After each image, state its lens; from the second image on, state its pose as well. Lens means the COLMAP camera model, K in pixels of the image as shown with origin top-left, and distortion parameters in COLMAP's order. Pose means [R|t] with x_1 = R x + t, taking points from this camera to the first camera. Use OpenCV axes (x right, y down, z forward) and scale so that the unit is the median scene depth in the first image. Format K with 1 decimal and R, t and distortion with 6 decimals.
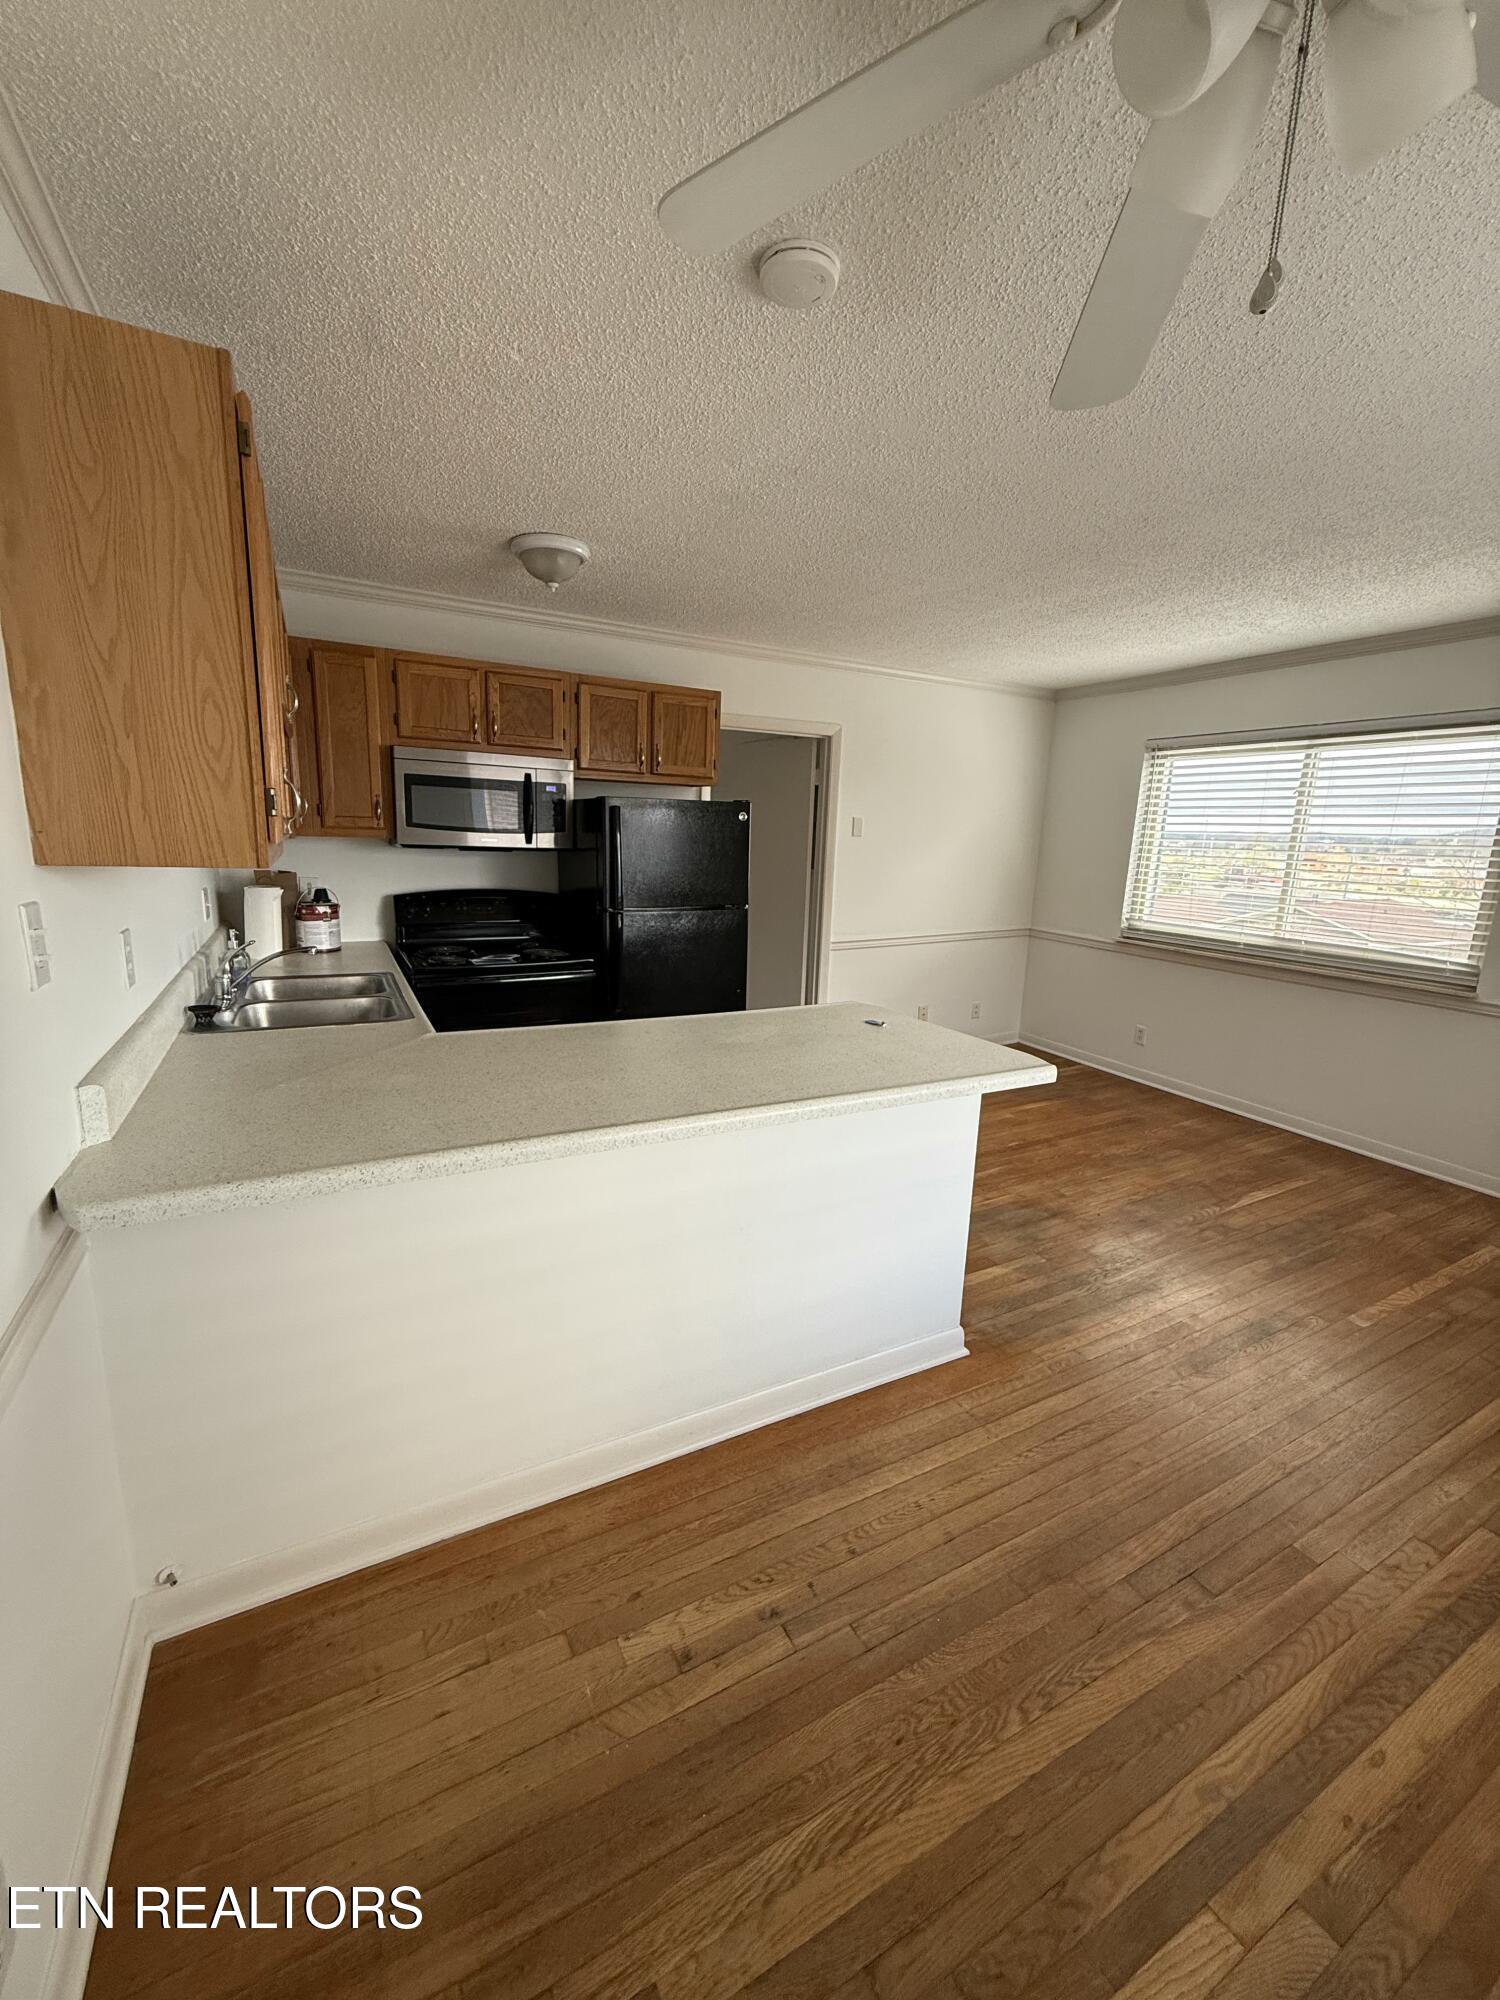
lens RADIAL K [[795.2, 0, 747.9], [0, 795.2, 994.0], [0, 0, 1]] dist [0.000119, 0.000011]
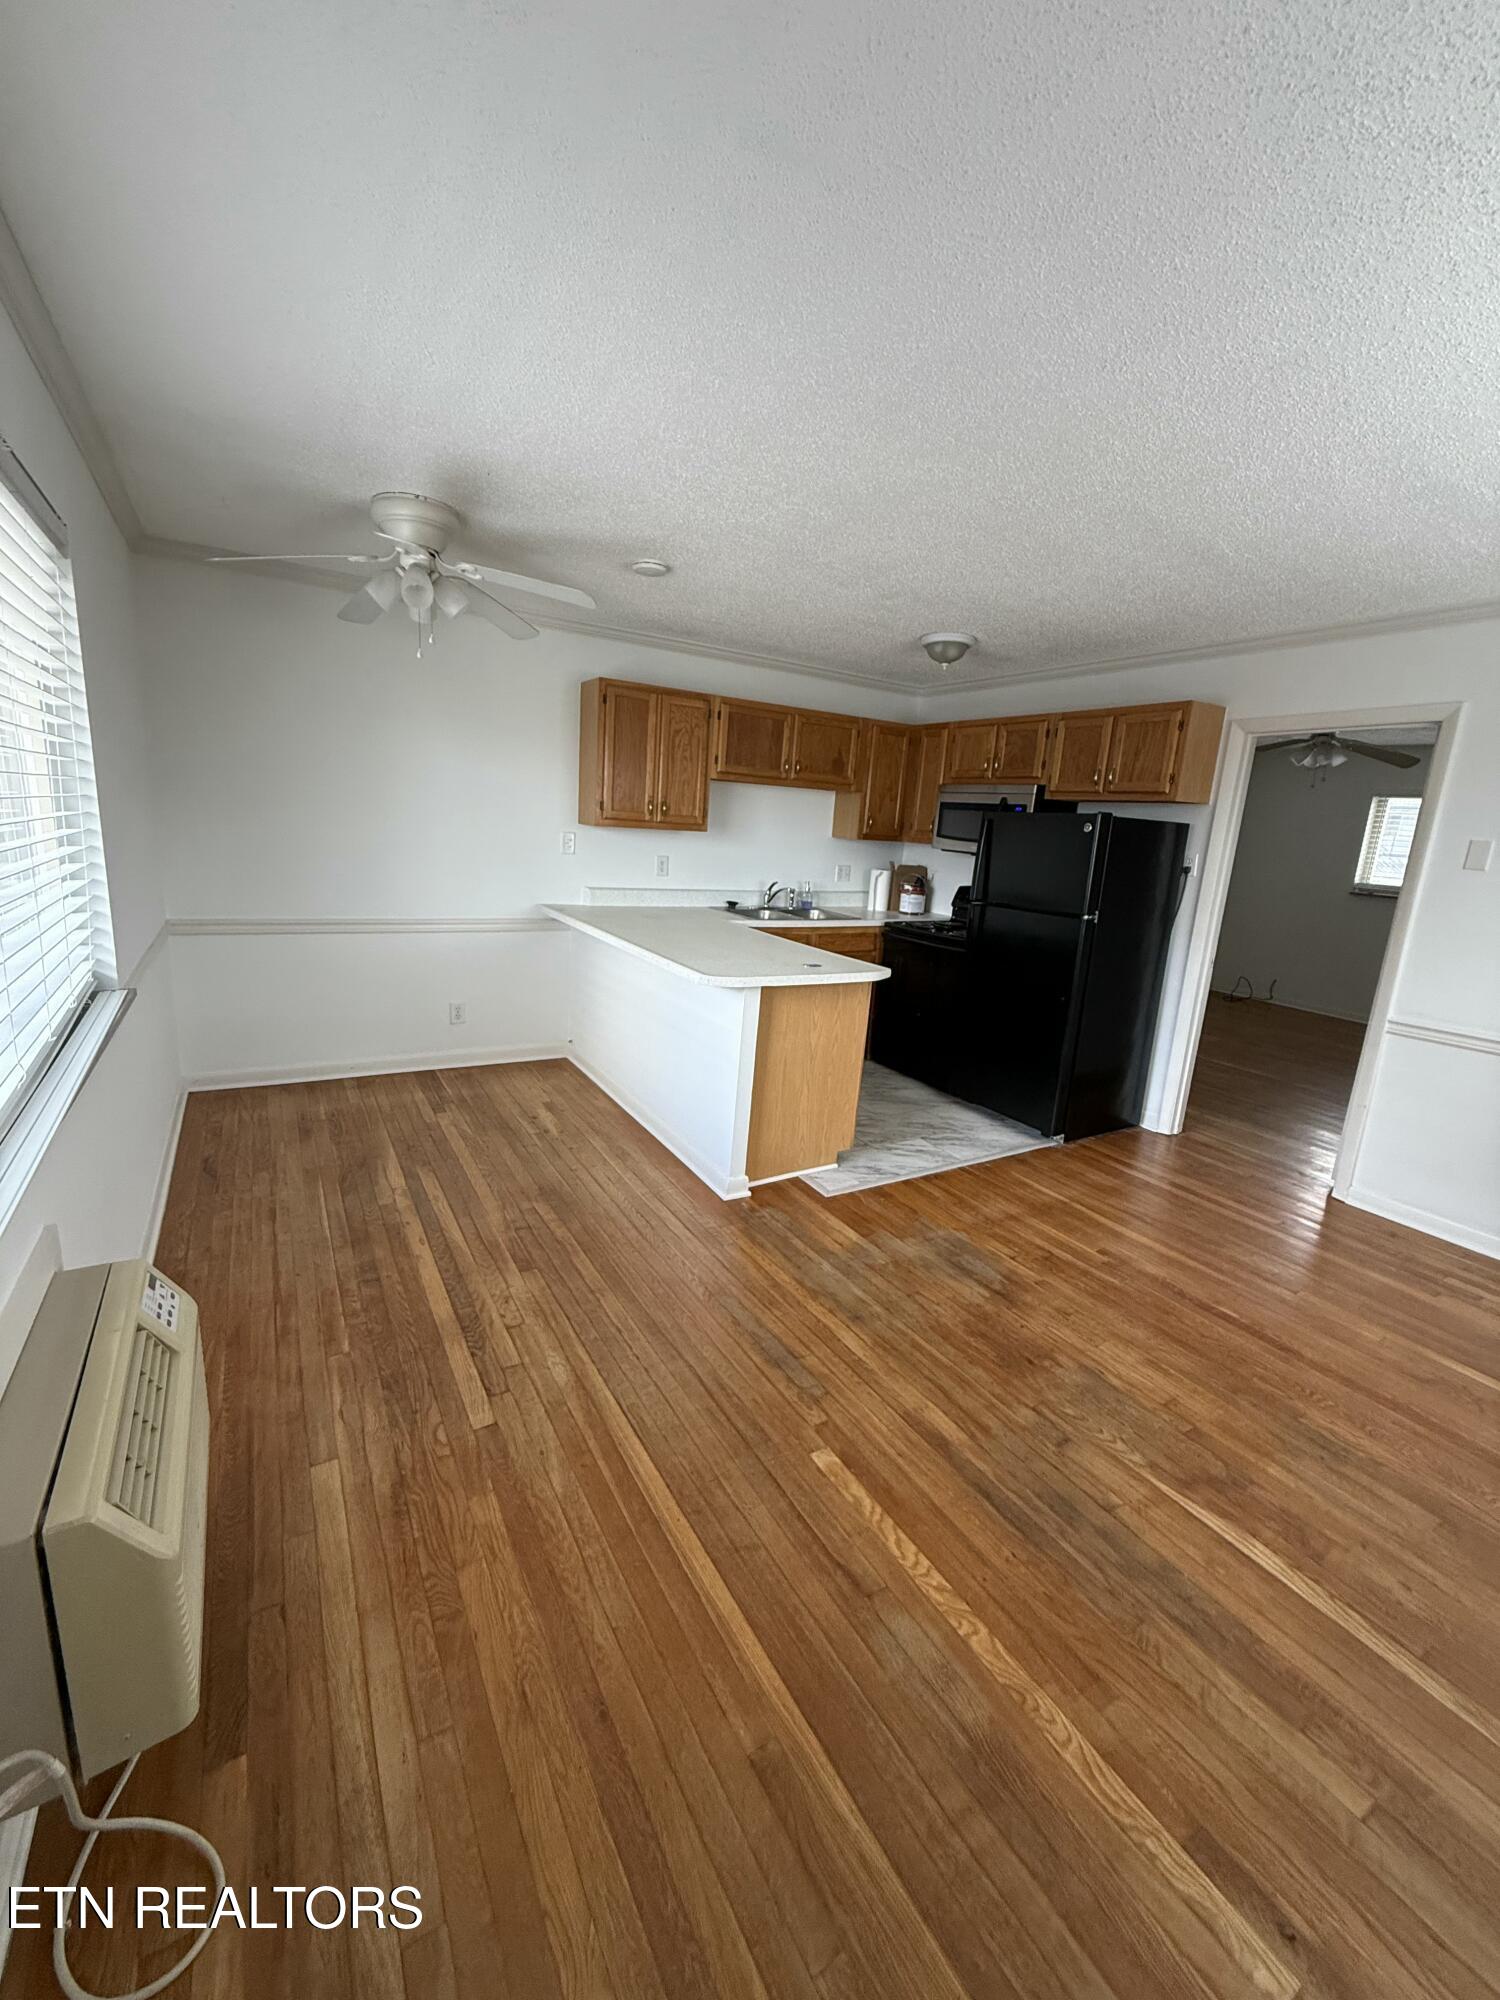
lens RADIAL K [[795.2, 0, 747.9], [0, 795.2, 994.0], [0, 0, 1]] dist [0.000119, 0.000011]
pose [[0.051204, 0.182678, -0.981839, 1.195460], [-0.261288, 0.951334, 0.163376, -0.086642], [0.963902, 0.248177, 0.096443, 0.637054]]
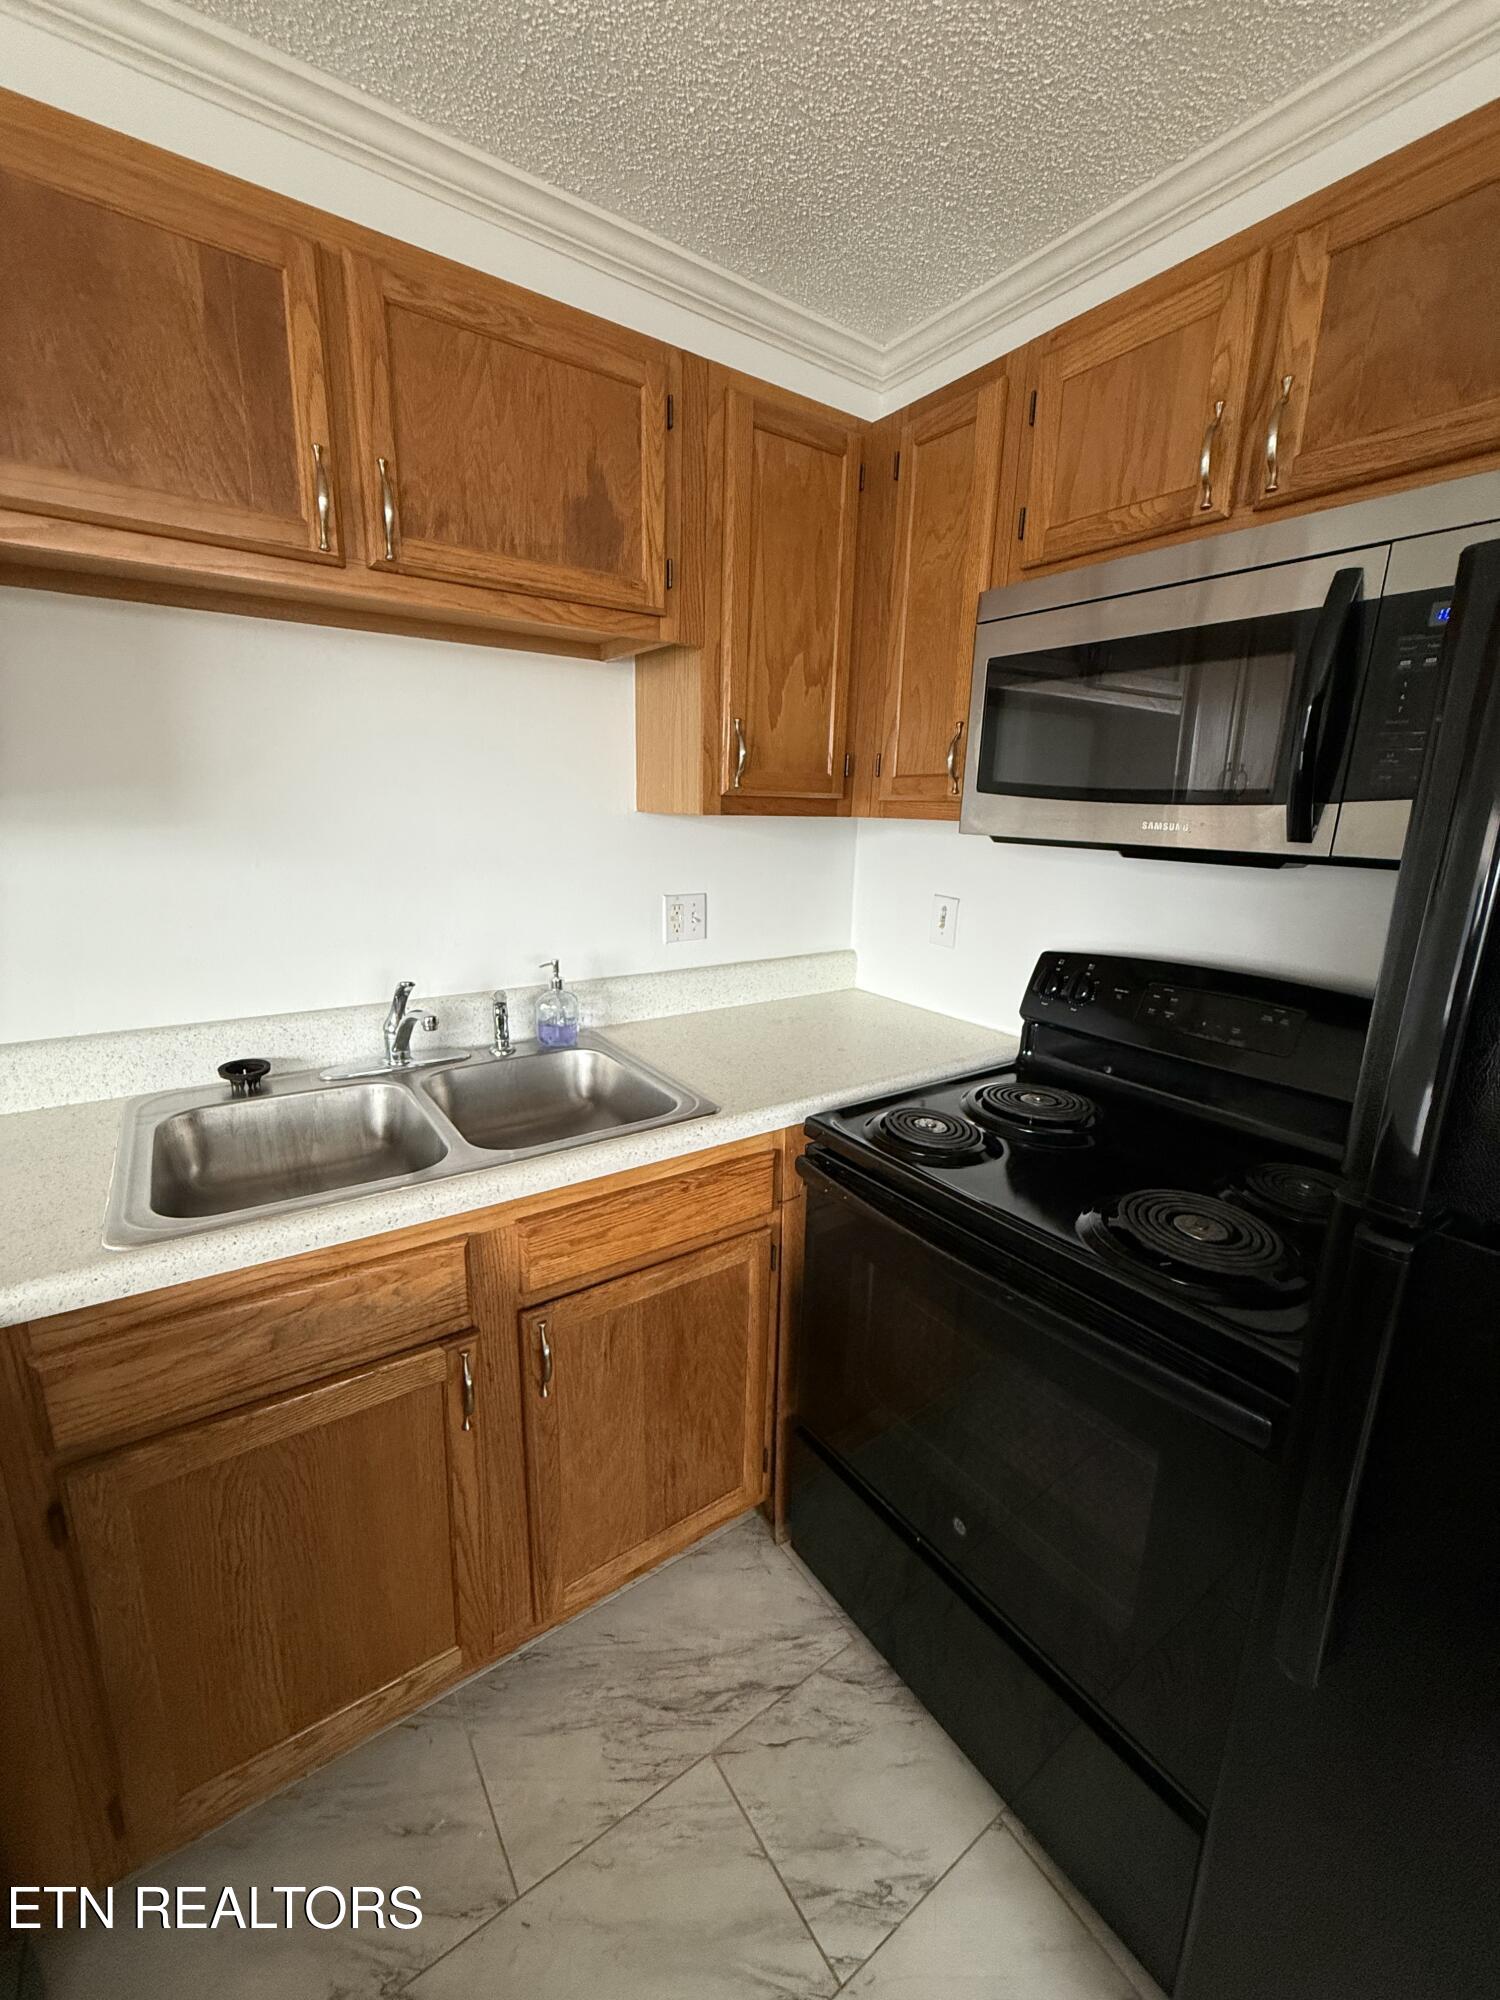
lens RADIAL K [[795.2, 0, 747.9], [0, 795.2, 994.0], [0, 0, 1]] dist [0.000119, 0.000011]
pose [[0.119447, 0.196682, -0.973164, -0.022143], [-0.217736, 0.961510, 0.167601, -0.167273], [0.968671, 0.191874, 0.157675, 0.918412]]
